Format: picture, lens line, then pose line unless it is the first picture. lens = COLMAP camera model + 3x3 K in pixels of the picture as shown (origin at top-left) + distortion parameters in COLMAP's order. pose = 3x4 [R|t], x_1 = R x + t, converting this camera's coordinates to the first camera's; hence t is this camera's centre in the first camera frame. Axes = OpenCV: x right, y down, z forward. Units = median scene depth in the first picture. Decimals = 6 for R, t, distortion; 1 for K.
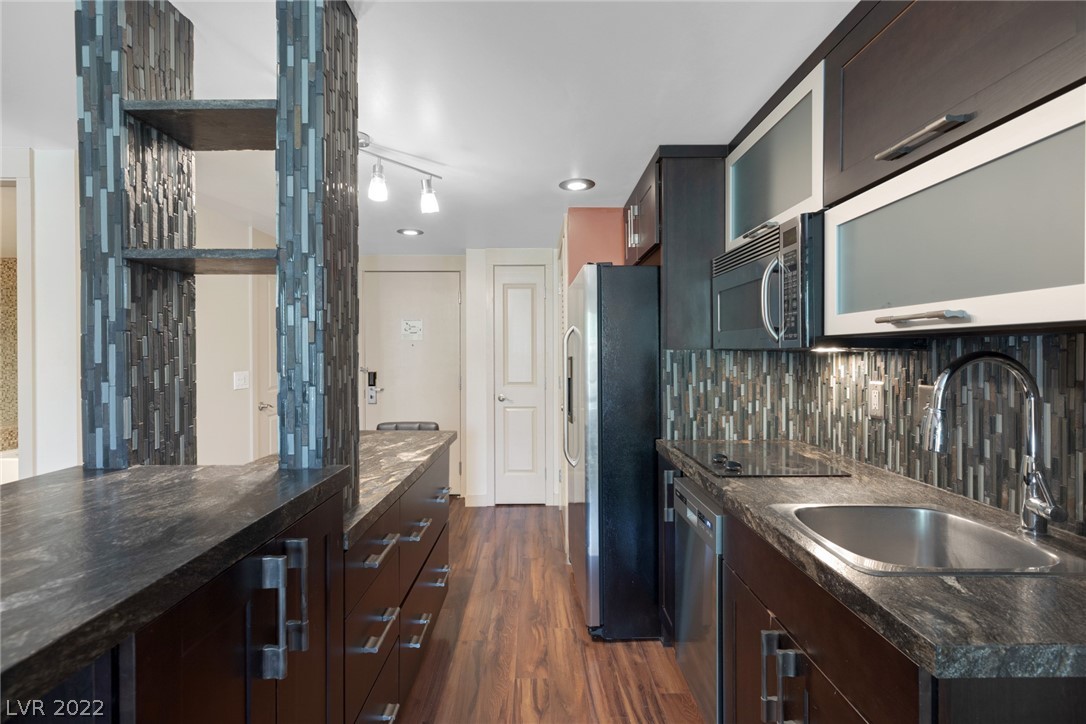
lens RADIAL K [[485.0, 0, 537.5], [0, 485.0, 356.3], [0, 0, 1]] dist [0.003890, 0.000520]
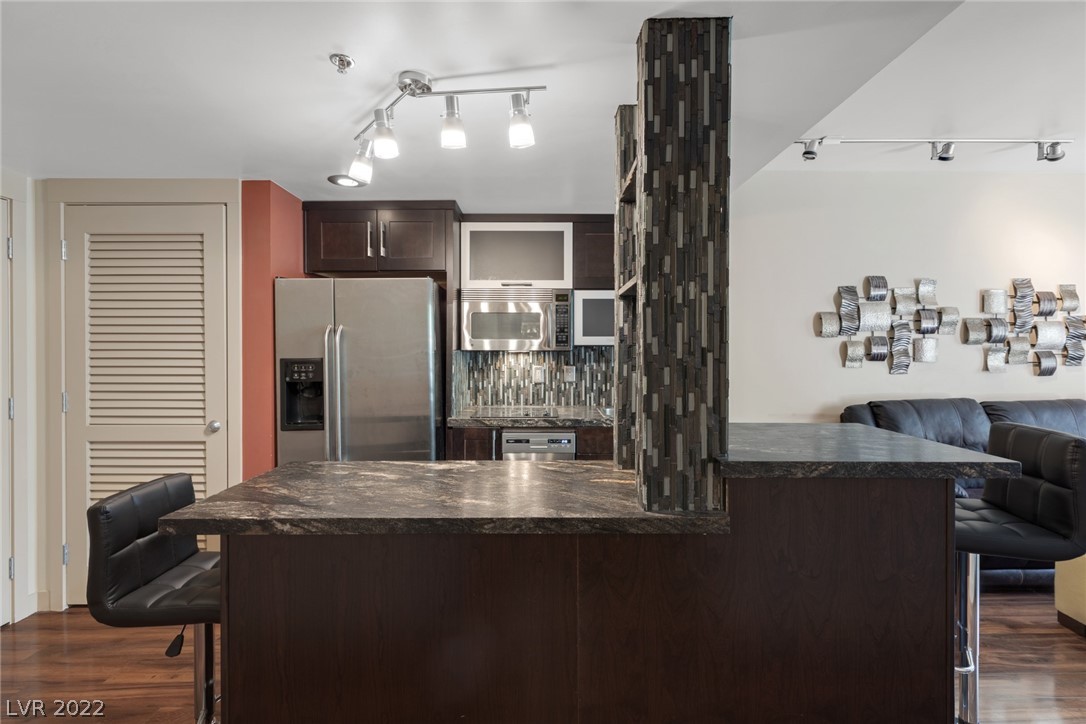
lens RADIAL K [[485.0, 0, 542.9], [0, 485.0, 350.8], [0, 0, 1]] dist [0.003890, 0.000520]
pose [[0.002133, -0.004267, 0.999989, -1.235501], [0.008776, 0.999952, 0.004248, -0.019993], [-0.999959, 0.008767, 0.002170, 0.840583]]
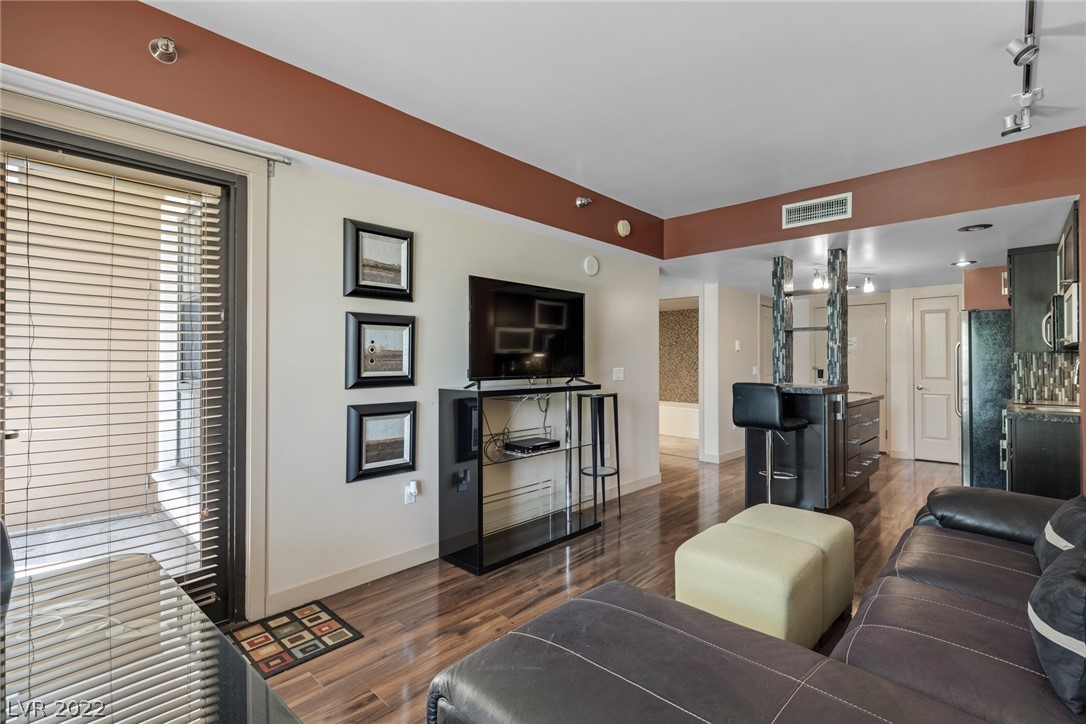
lens RADIAL K [[485.0, 0, 550.4], [0, 485.0, 358.5], [0, 0, 1]] dist [0.003890, 0.000520]
pose [[0.720872, -0.001925, -0.693065, 0.314351], [-0.008494, 0.999896, -0.011612, 0.054405], [0.693016, 0.014258, 0.720781, -1.894554]]
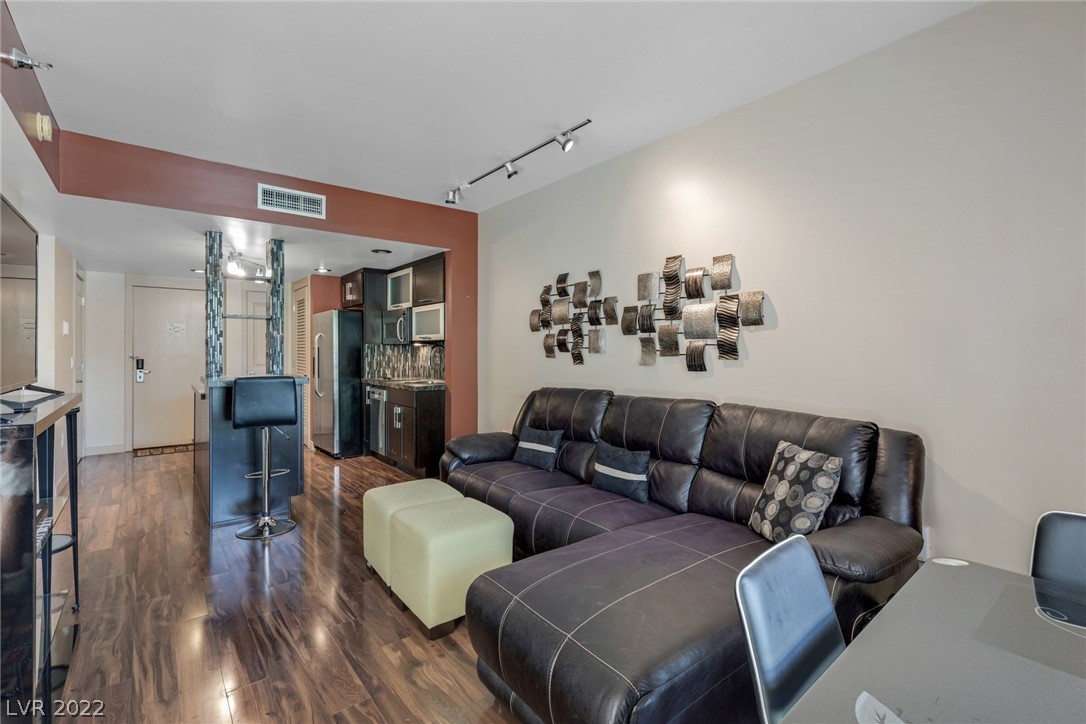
lens RADIAL K [[485.0, 0, 533.1], [0, 485.0, 356.1], [0, 0, 1]] dist [0.003890, 0.000520]
pose [[0.792965, -0.003822, 0.609255, -0.714053], [0.000981, 0.999987, 0.004995, 0.044140], [-0.609266, -0.003363, 0.792959, -1.901056]]
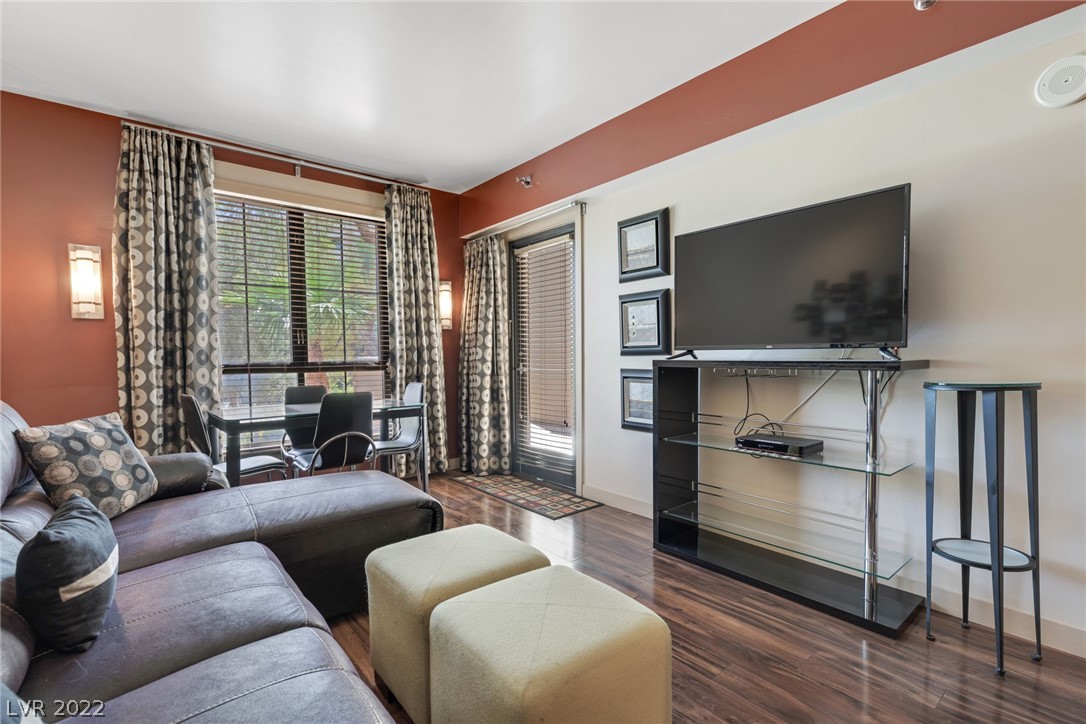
lens RADIAL K [[485.0, 0, 556.1], [0, 485.0, 372.0], [0, 0, 1]] dist [0.003890, 0.000520]
pose [[-0.760635, 0.032441, -0.648369, 0.276403], [0.004441, 0.998987, 0.044774, 0.109490], [0.649165, 0.031177, -0.760008, -0.066180]]
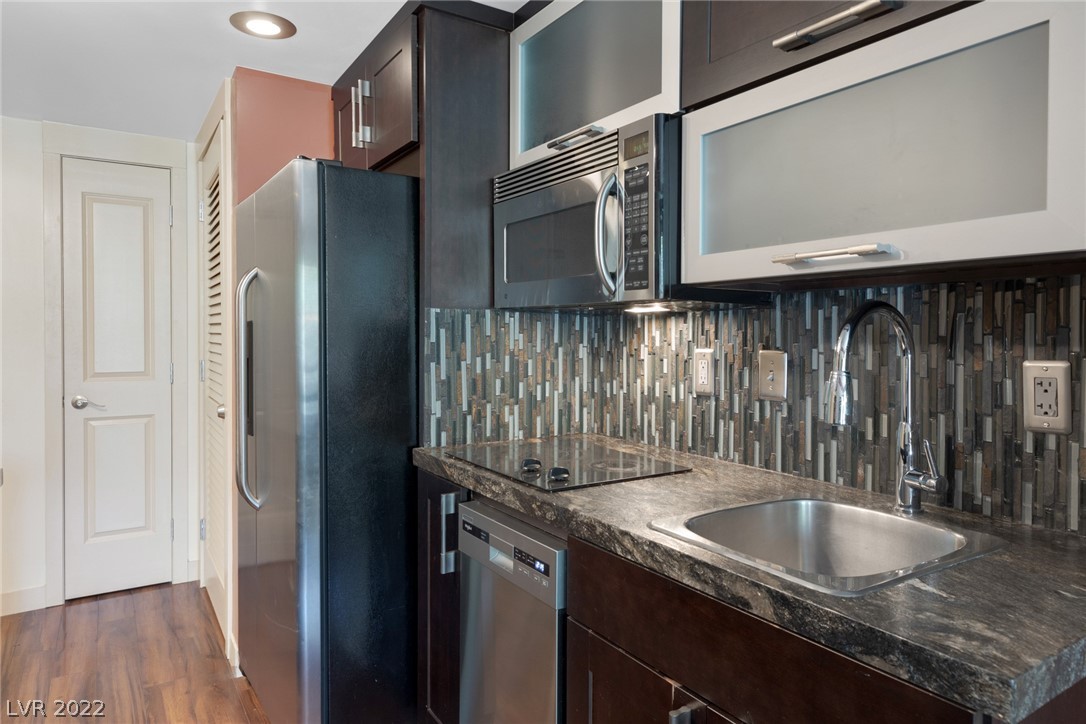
lens RADIAL K [[675.8, 0, 541.2], [0, 675.8, 343.2], [0, 0, 1]] dist [0.009441, 0.001192]
pose [[0.842516, -0.002141, 0.538668, -0.106798], [-0.001712, 0.999976, 0.006653, 0.030568], [-0.538669, -0.006527, 0.842492, 0.182052]]
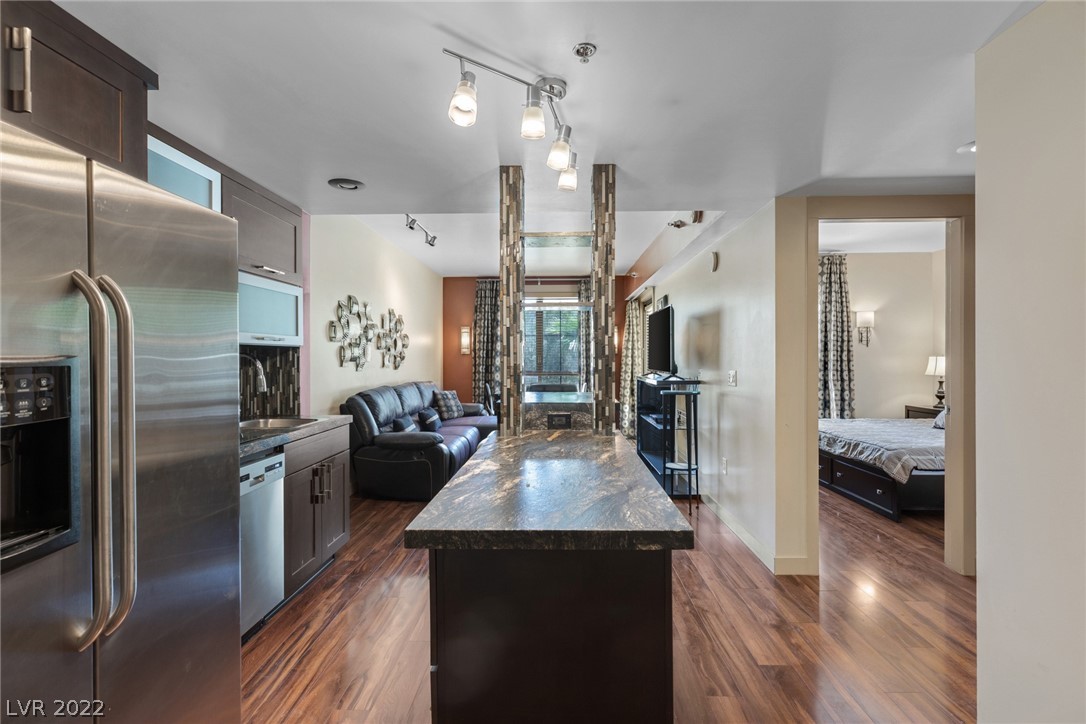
lens RADIAL K [[485.0, 0, 558.1], [0, 485.0, 358.0], [0, 0, 1]] dist [0.003890, 0.000520]
pose [[-0.999983, 0.002384, 0.005337, -0.411750], [0.002440, 0.999942, 0.010506, -0.001635], [-0.005311, 0.010519, -0.999931, 1.943731]]
